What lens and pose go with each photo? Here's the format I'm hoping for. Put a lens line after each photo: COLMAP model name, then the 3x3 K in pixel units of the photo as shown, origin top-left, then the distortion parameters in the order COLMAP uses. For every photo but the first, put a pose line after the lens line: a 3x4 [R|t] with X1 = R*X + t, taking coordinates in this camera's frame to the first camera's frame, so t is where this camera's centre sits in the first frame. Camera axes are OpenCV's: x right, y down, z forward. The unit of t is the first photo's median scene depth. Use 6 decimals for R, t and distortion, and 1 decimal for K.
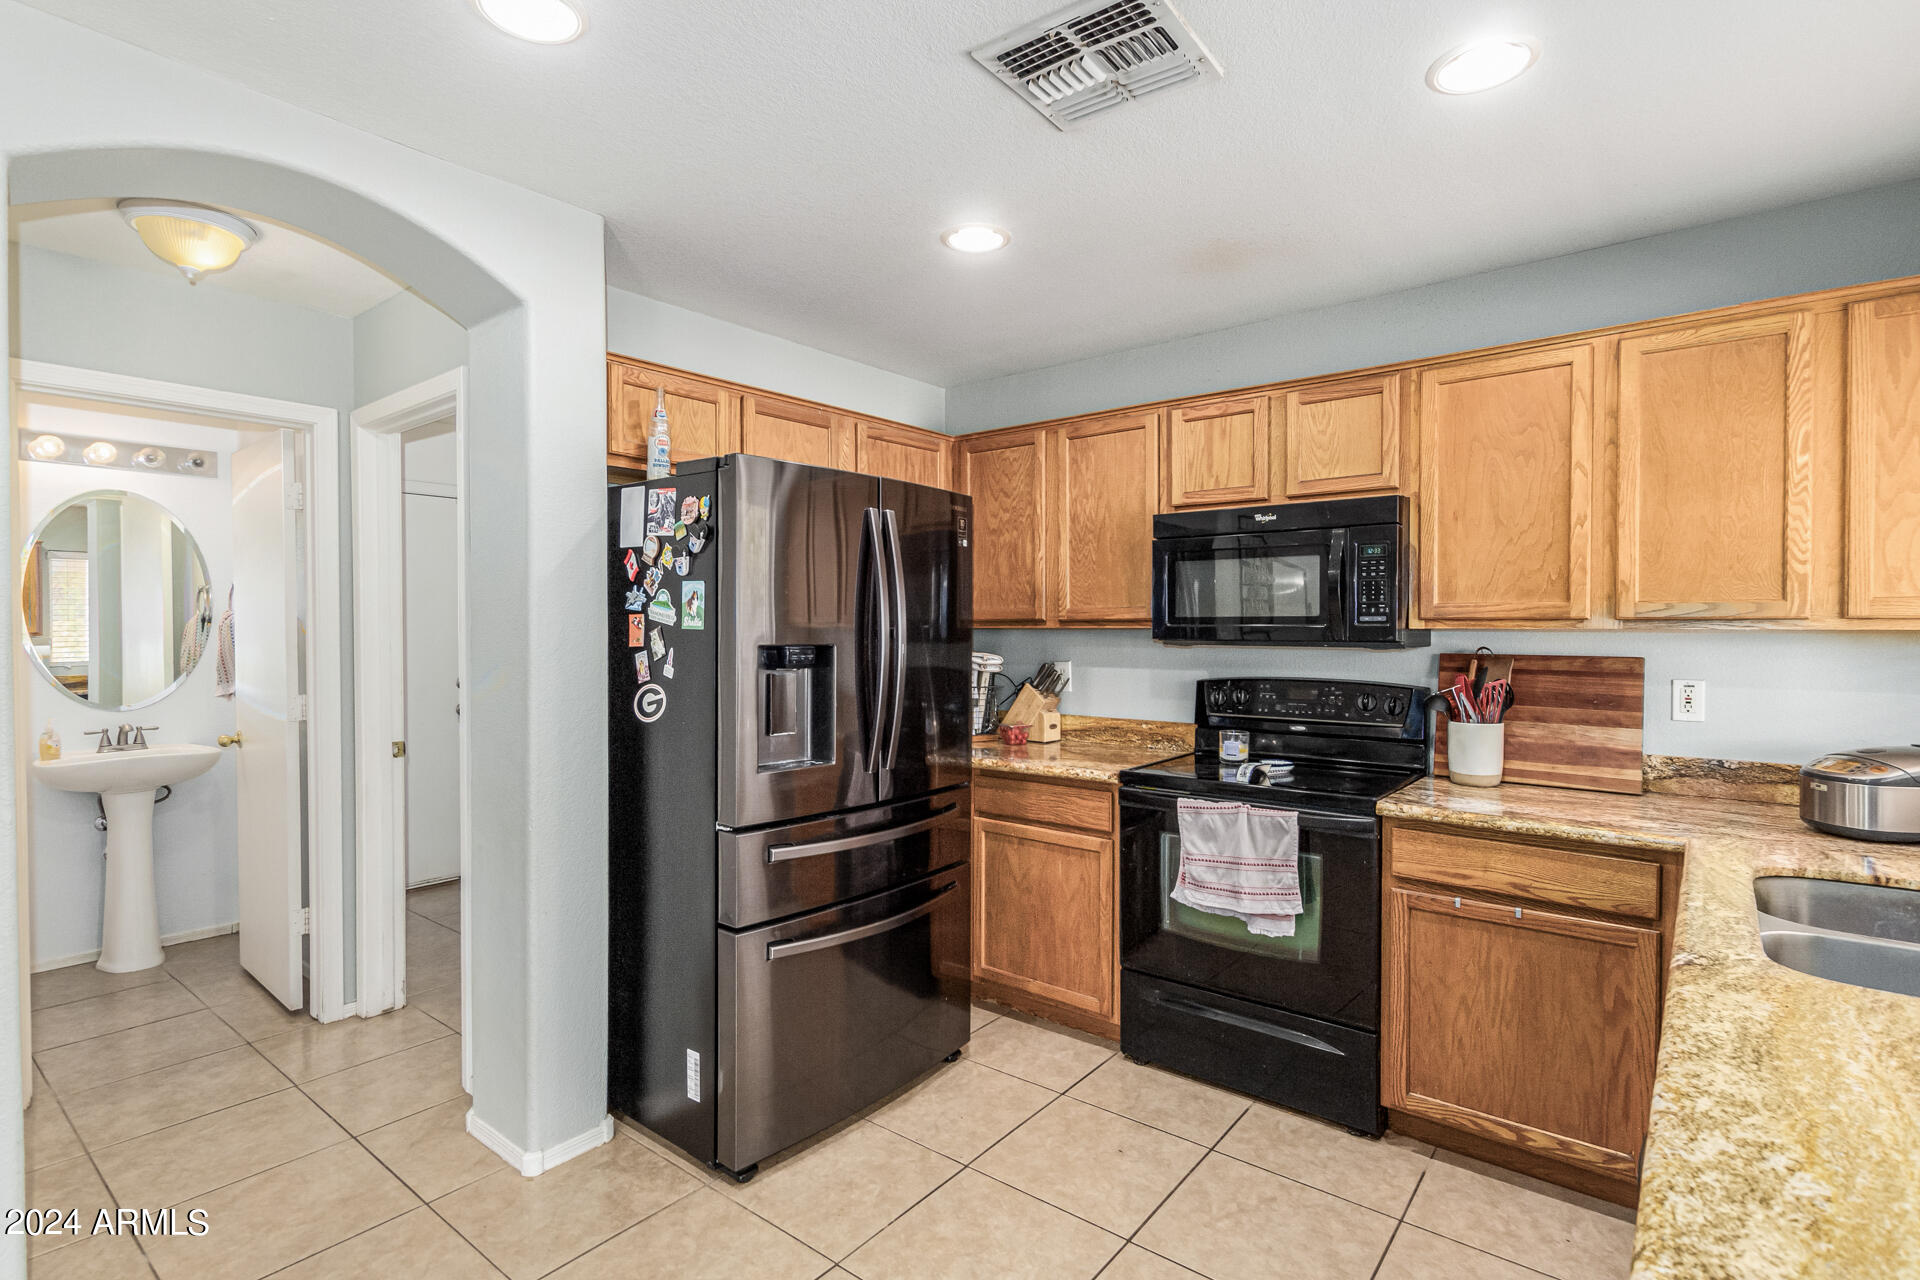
lens RADIAL K [[909.2, 0, 960.0], [0, 909.2, 640.0], [0, 0, 1]] dist [-0.000573, -0.000143]
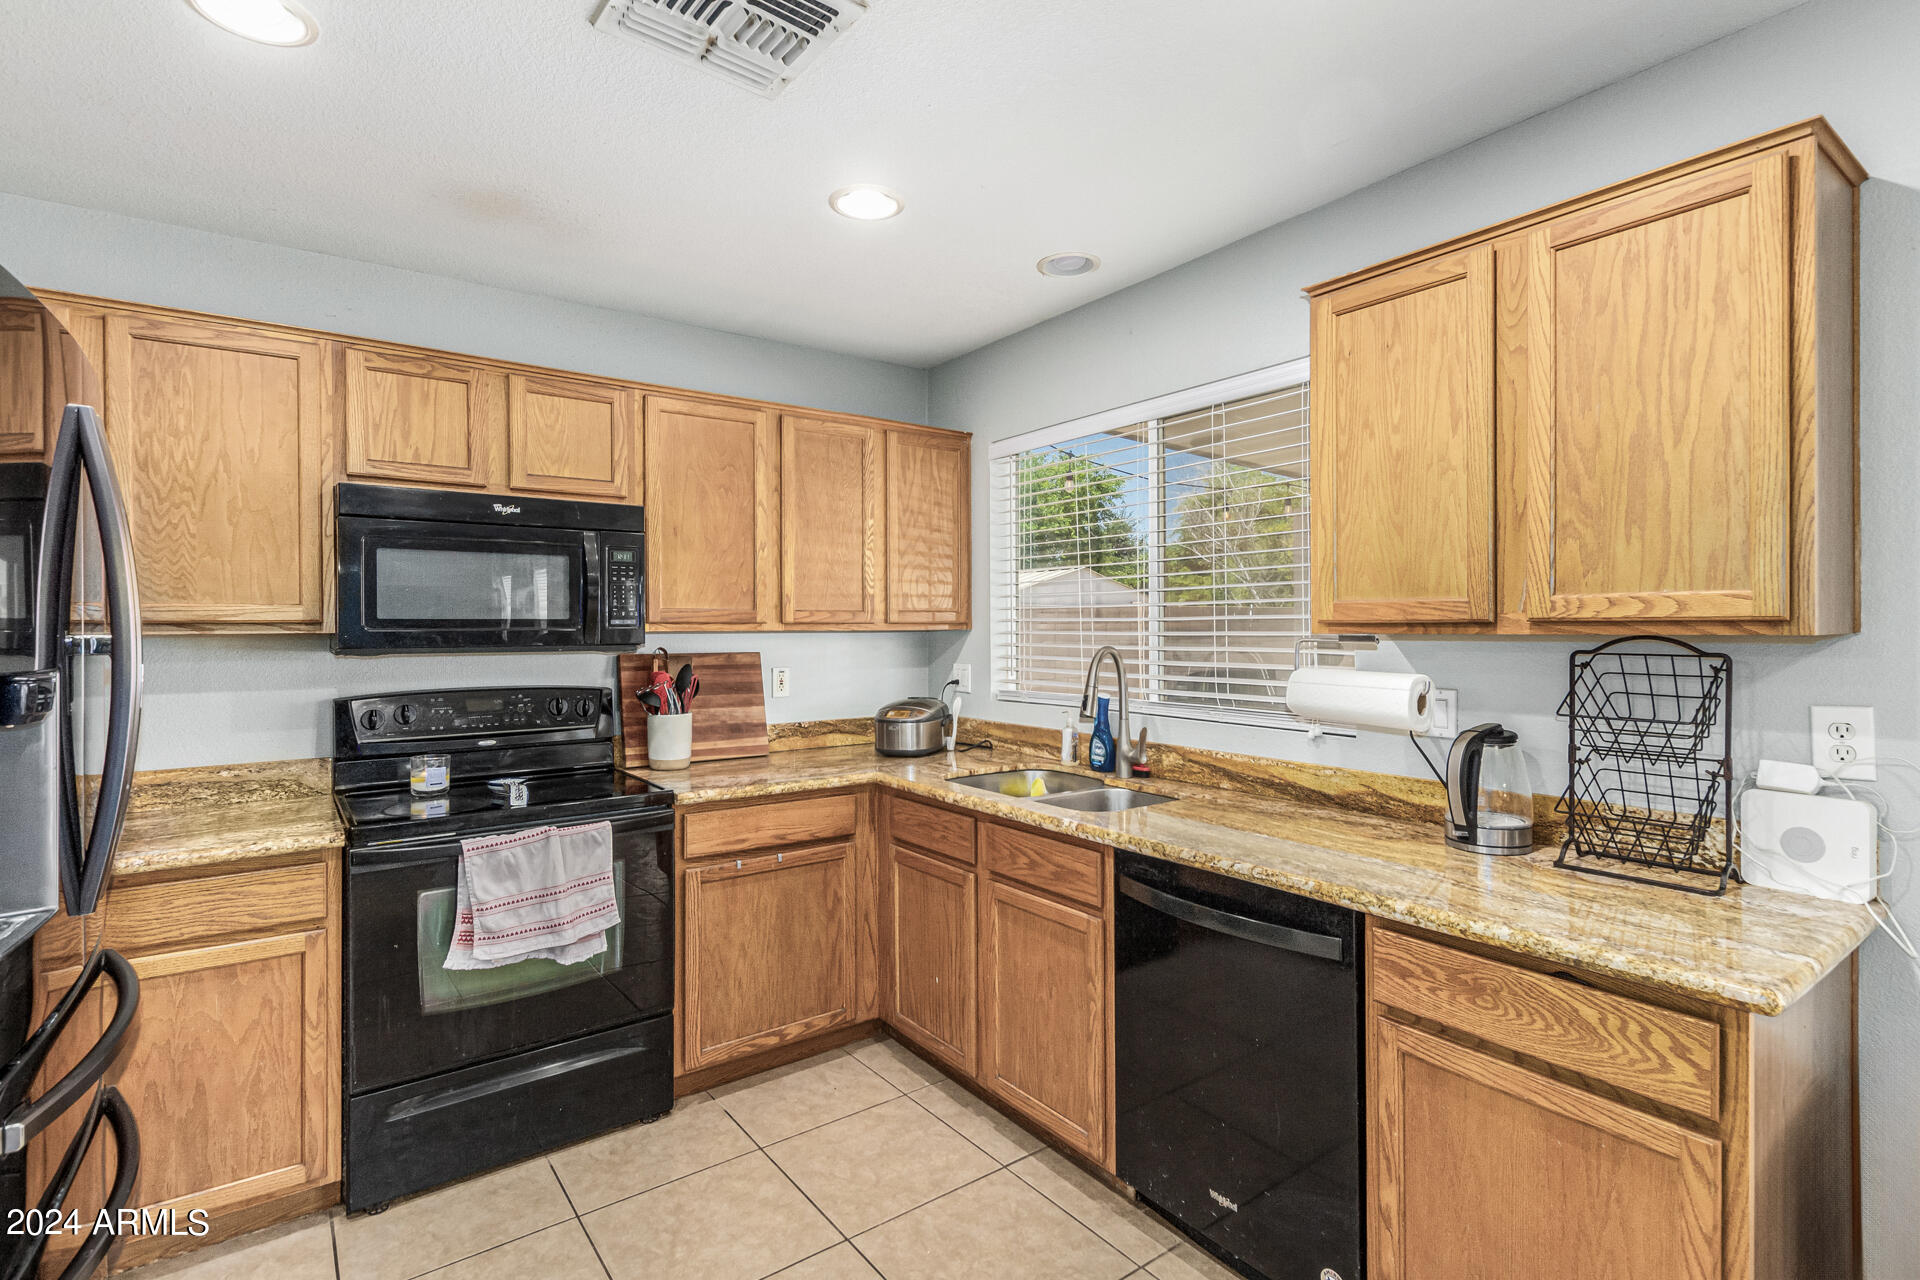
lens RADIAL K [[909.7, 0, 964.5], [0, 909.7, 629.9], [0, 0, 1]] dist [0.002369, 0.000145]
pose [[0.255071, -0.004895, 0.966910, -0.448269], [0.018047, 0.999837, 0.000301, -0.008136], [-0.966754, 0.017373, 0.255118, 0.361636]]
